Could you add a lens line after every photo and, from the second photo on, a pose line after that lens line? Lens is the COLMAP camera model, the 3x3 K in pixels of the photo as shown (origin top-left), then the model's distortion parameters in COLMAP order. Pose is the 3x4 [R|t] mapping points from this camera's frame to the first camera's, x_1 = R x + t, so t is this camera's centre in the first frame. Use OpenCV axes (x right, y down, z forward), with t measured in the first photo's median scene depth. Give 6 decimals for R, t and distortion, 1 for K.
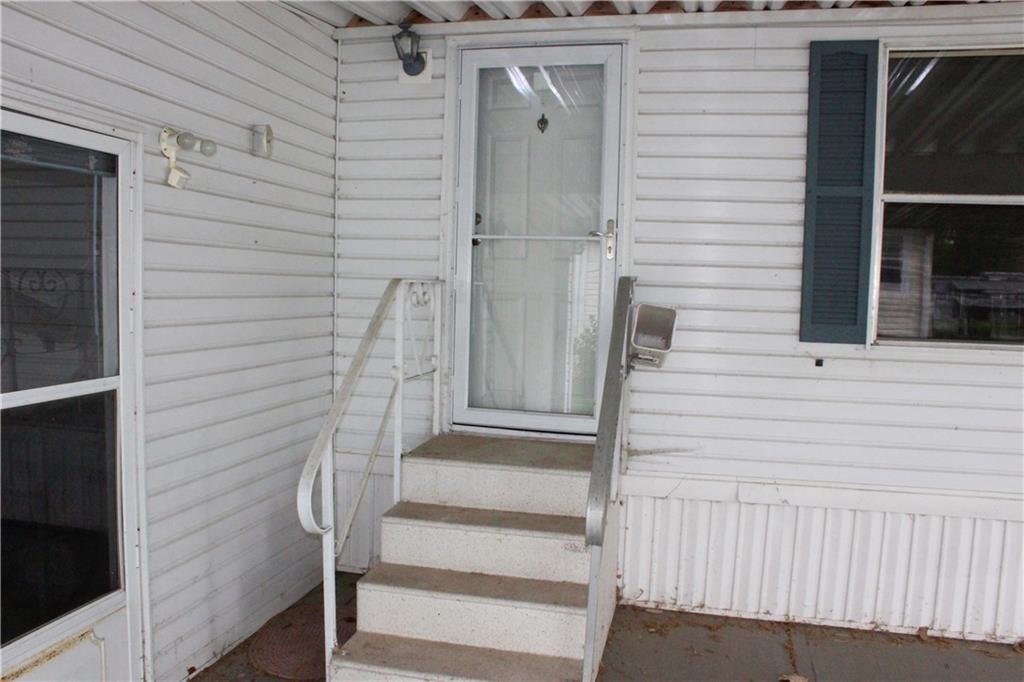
lens RADIAL K [[844.5, 0, 509.4], [0, 844.5, 347.4], [0, 0, 1]] dist [-0.111526, 0.015366]
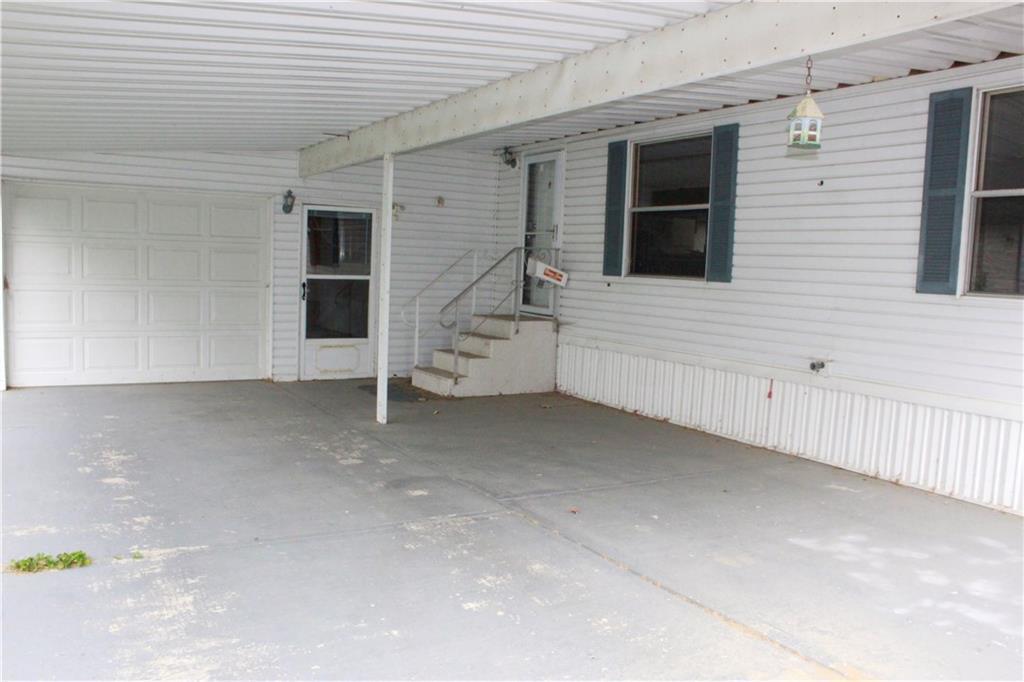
lens RADIAL K [[844.5, 0, 512.5], [0, 844.5, 342.7], [0, 0, 1]] dist [-0.111526, 0.015366]
pose [[0.704820, 0.065525, -0.706353, 1.806594], [-0.073066, 0.997135, 0.019592, 0.148380], [0.705613, 0.037801, 0.707588, -0.790207]]
